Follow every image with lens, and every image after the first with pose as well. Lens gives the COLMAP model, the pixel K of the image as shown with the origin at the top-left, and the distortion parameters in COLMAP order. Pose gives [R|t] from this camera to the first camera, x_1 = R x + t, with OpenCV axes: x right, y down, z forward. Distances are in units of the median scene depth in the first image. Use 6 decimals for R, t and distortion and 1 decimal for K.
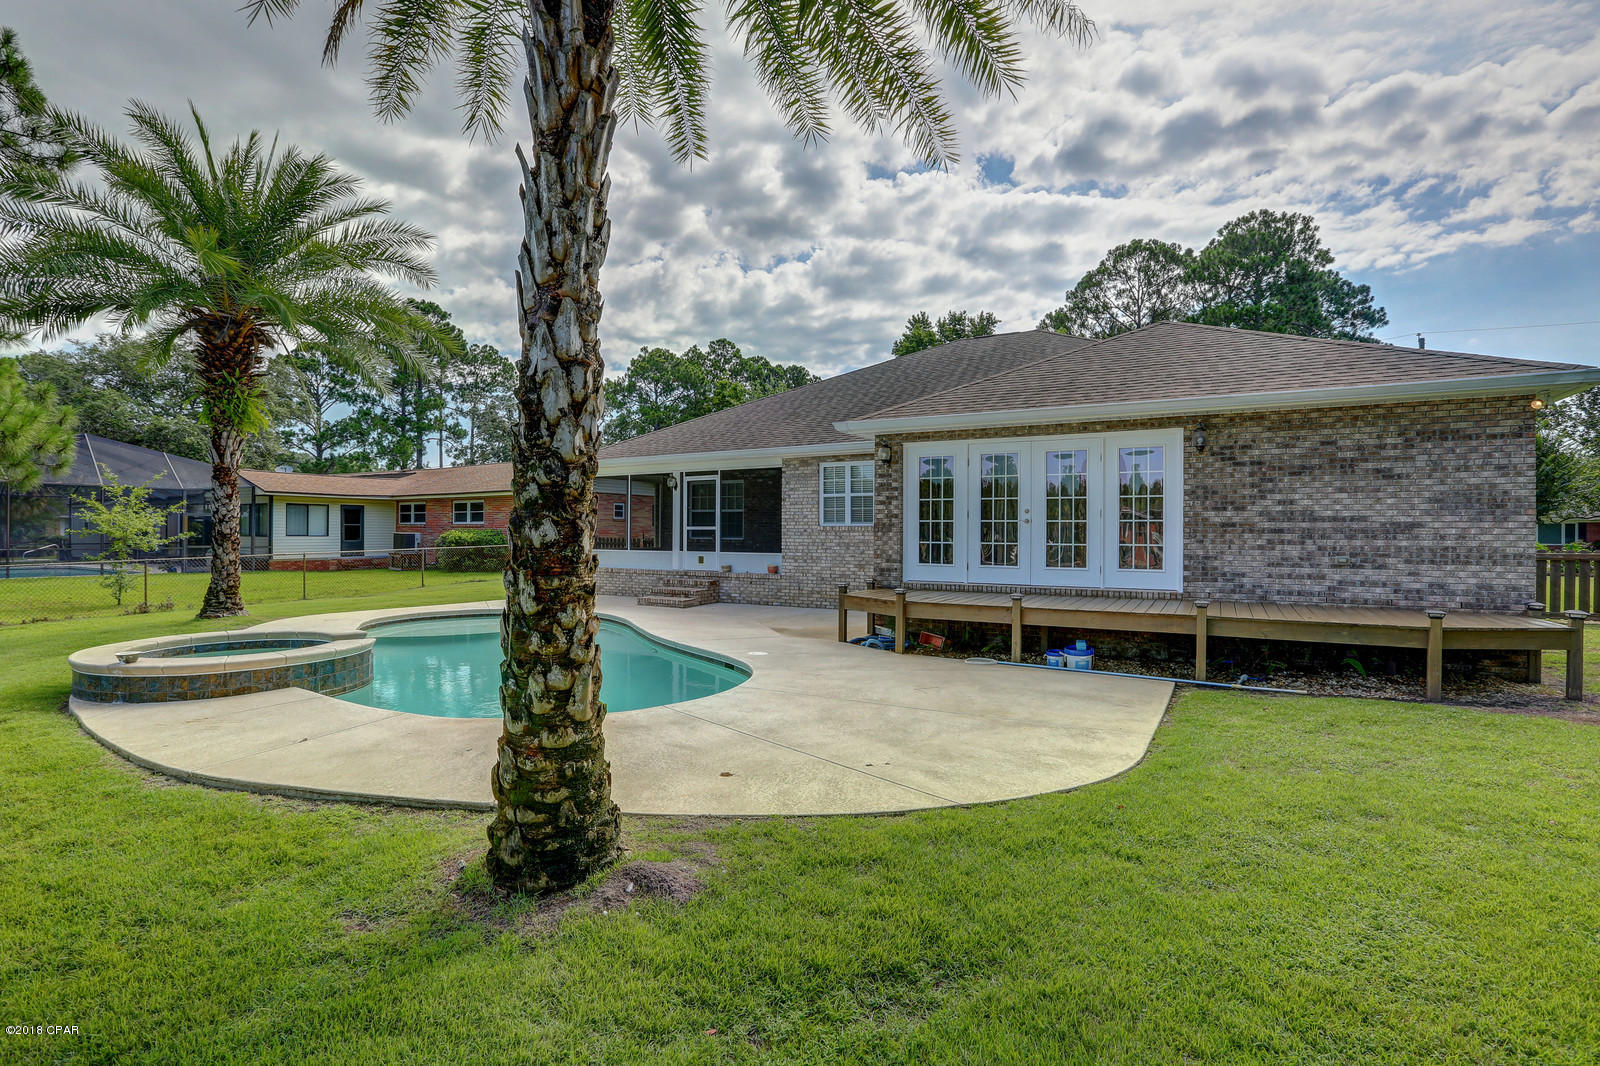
lens RADIAL K [[743.8, 0, 804.3], [0, 743.8, 533.2], [0, 0, 1]] dist [-0.054858, 0.022052]
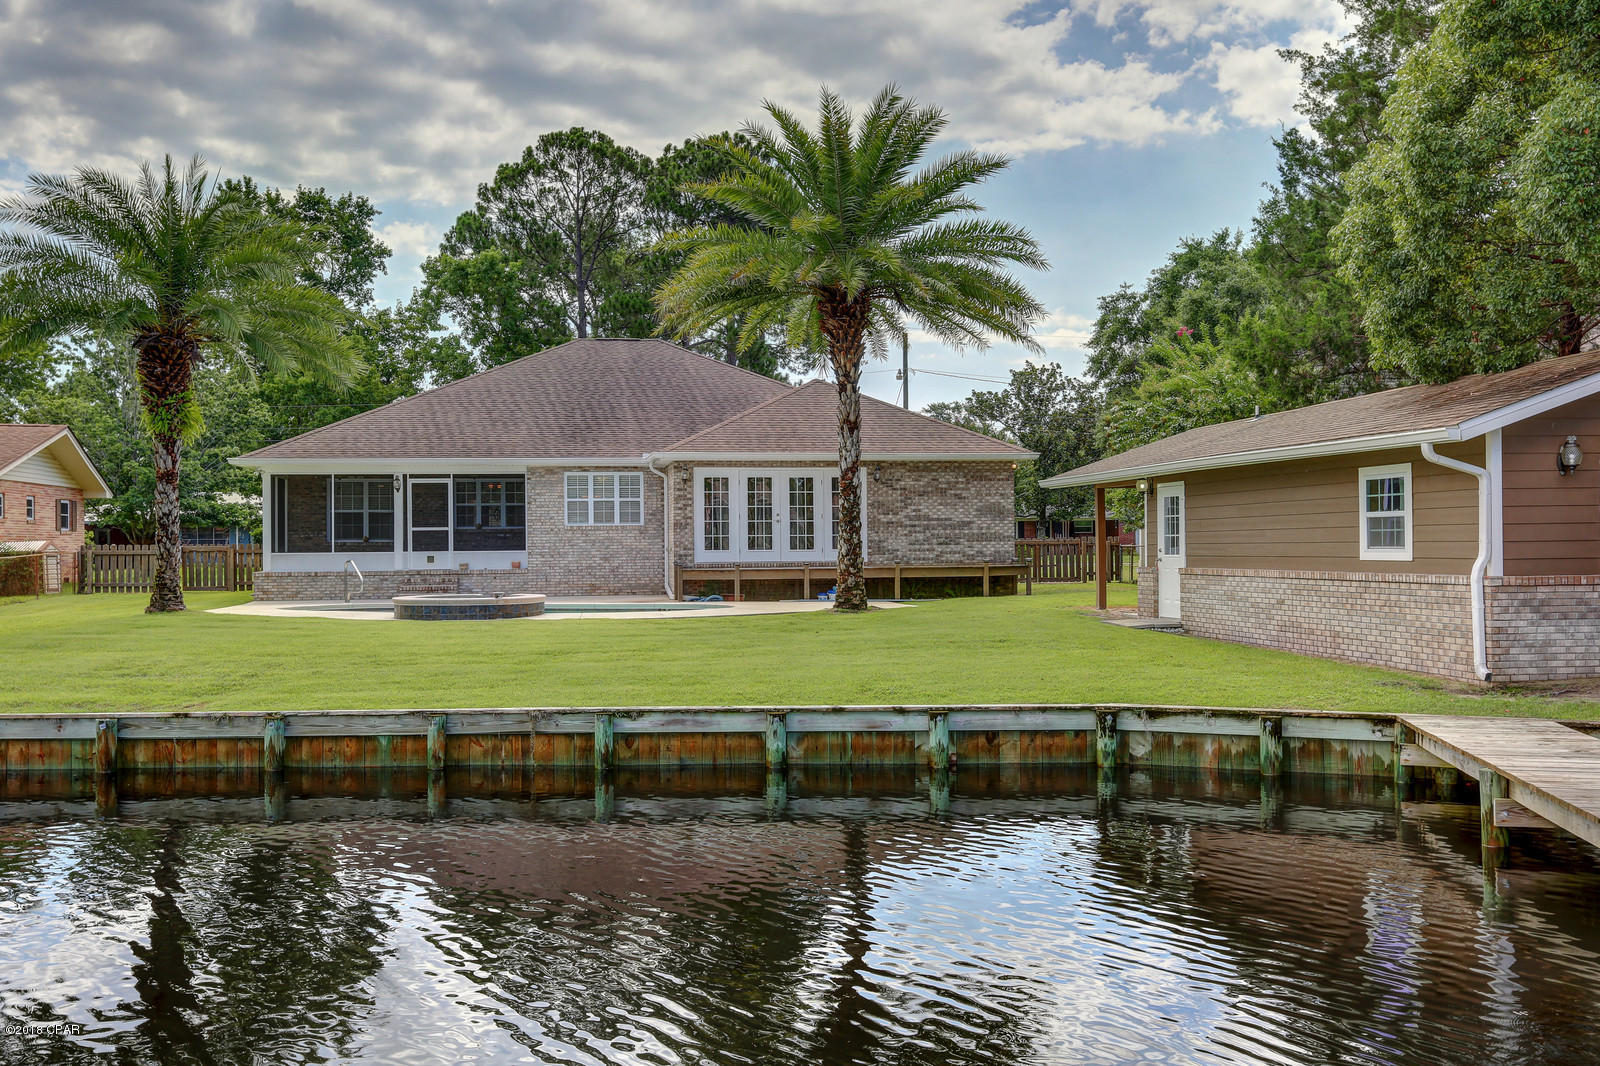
lens RADIAL K [[1543.3, 0, 800.0], [0, 1543.3, 533.0], [0, 0, 1]] dist [0.005954, 0.271109]
pose [[0.773764, -0.006942, 0.633436, -1.166802], [0.013059, 0.999902, -0.004993, 0.017421], [-0.633339, 0.012135, 0.773779, -1.050785]]
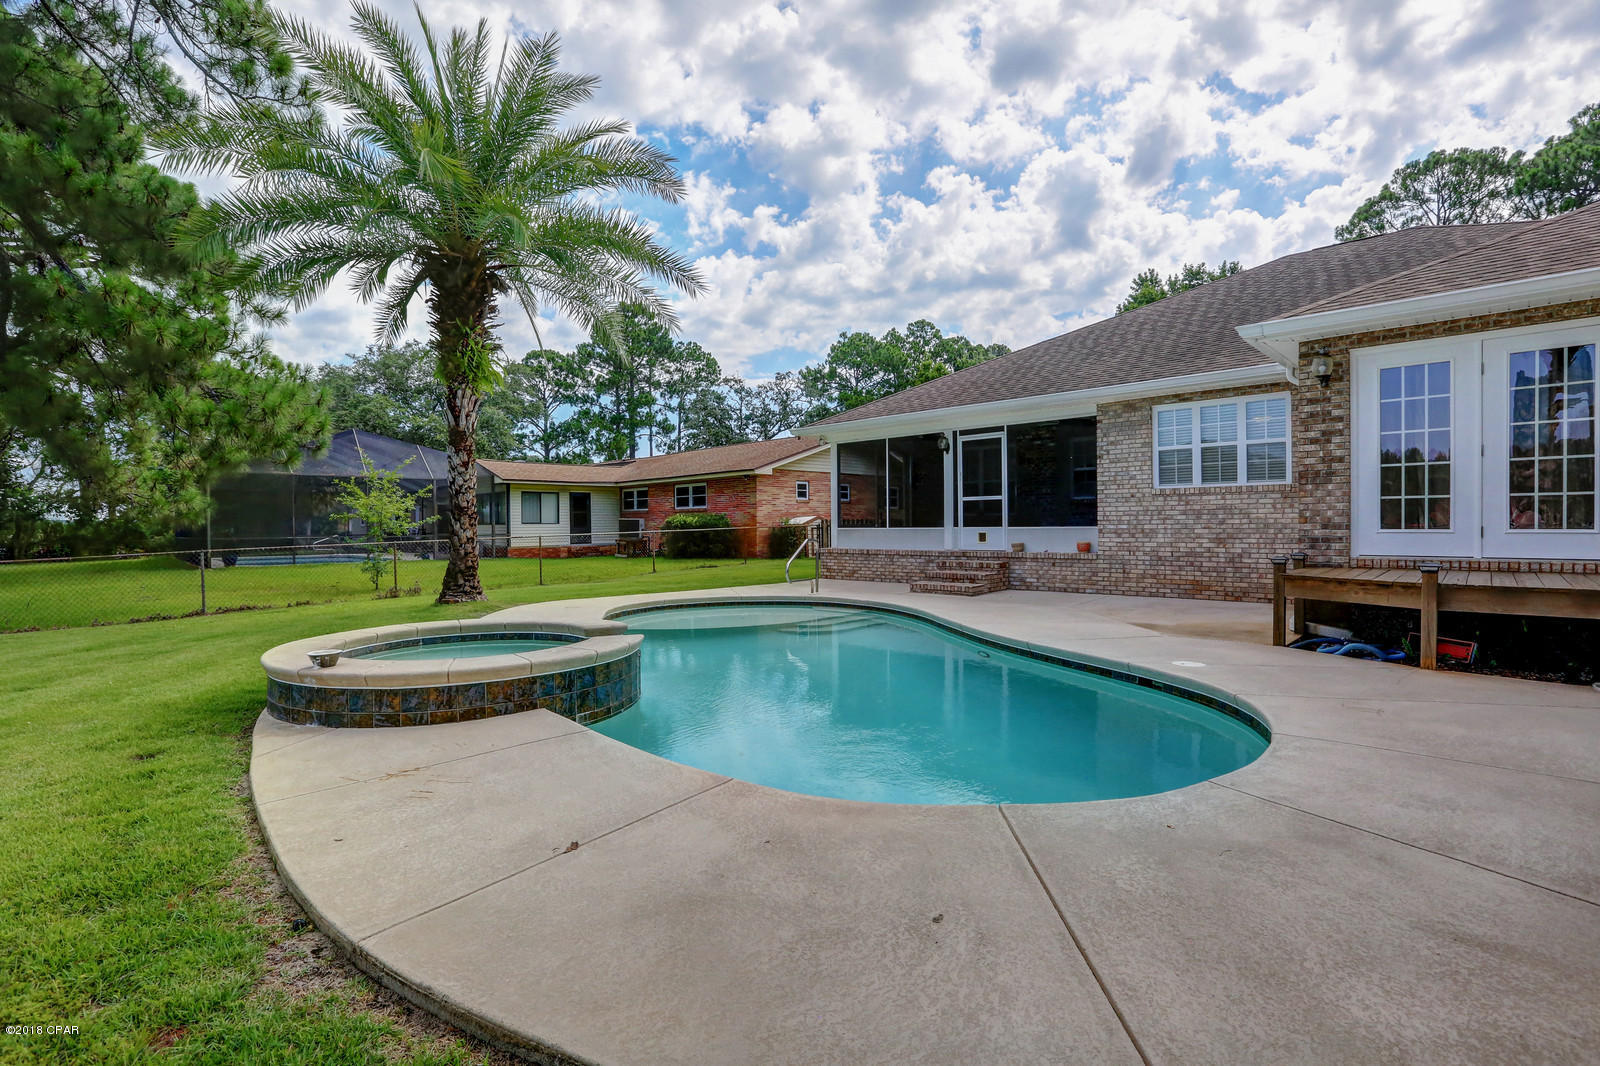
lens RADIAL K [[738.8, 0, 811.5], [0, 738.8, 537.3], [0, 0, 1]] dist [-0.090682, 0.061822]
pose [[0.971387, -0.009972, -0.237291, -0.136675], [0.013969, 0.999787, 0.015168, 0.022334], [0.237090, -0.018048, 0.971320, 0.186699]]
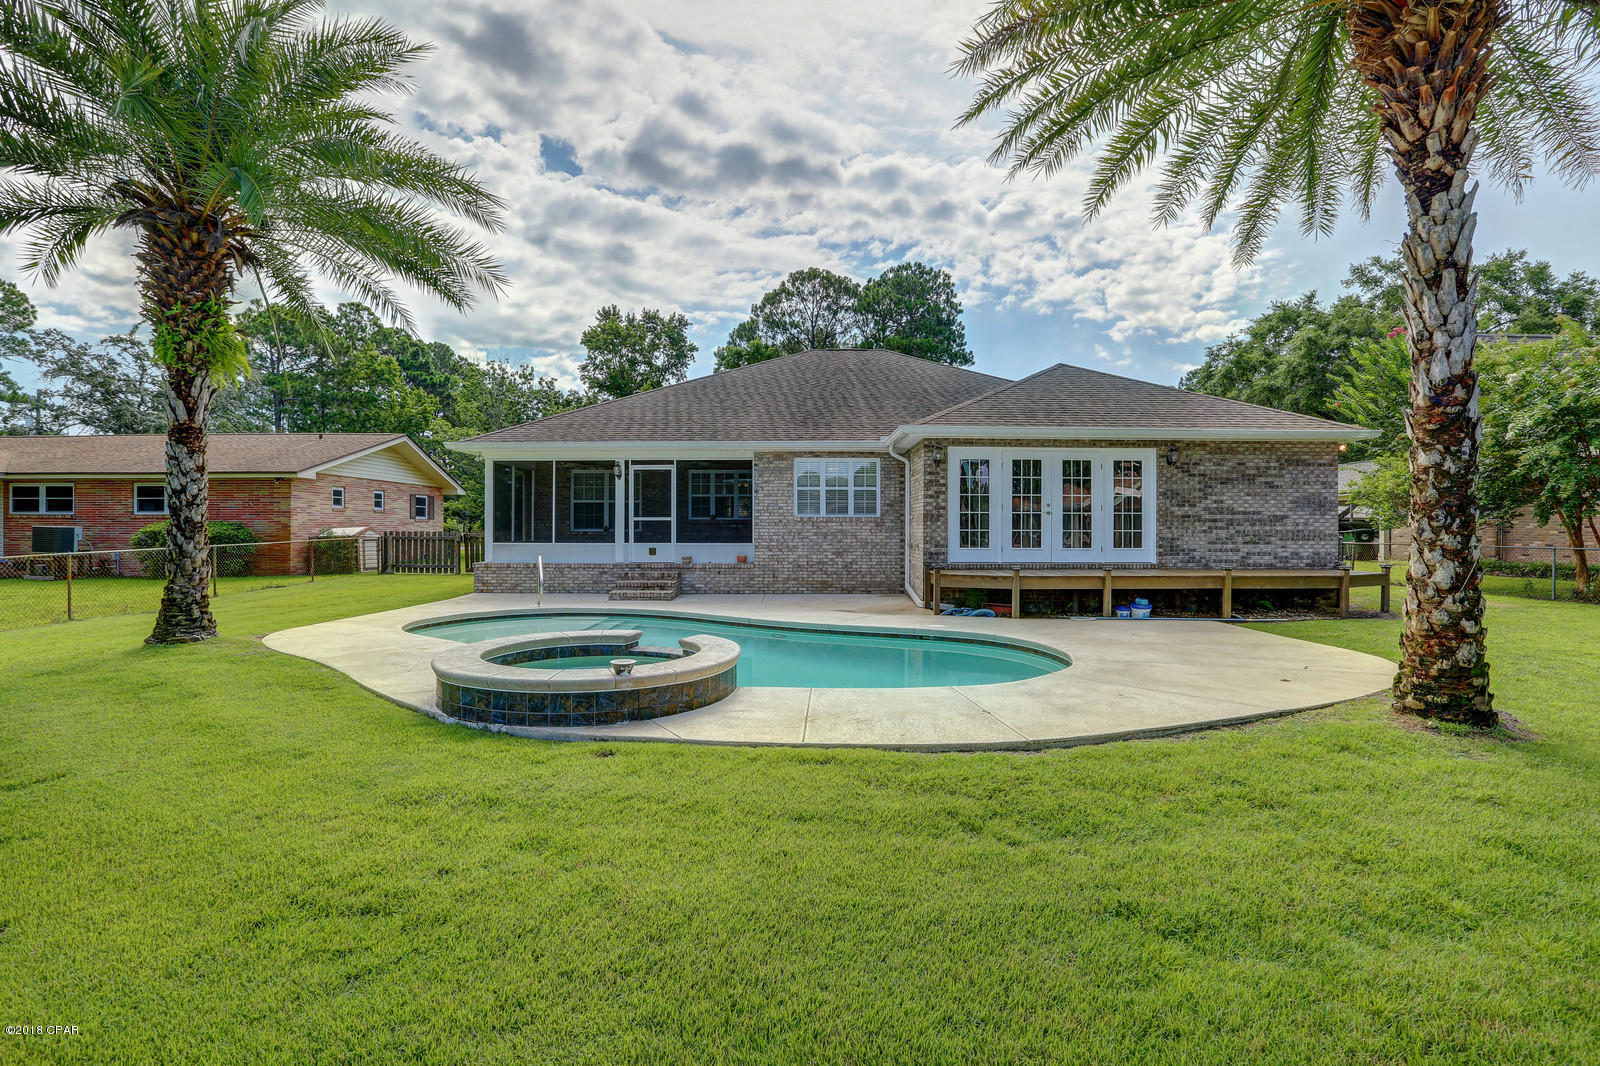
lens RADIAL K [[743.8, 0, 804.3], [0, 743.8, 533.2], [0, 0, 1]] dist [-0.054858, 0.022052]
pose [[0.861080, -0.005461, 0.508440, -0.485960], [0.002484, 0.999976, 0.006533, 0.006430], [-0.508463, -0.004363, 0.861073, 0.069088]]
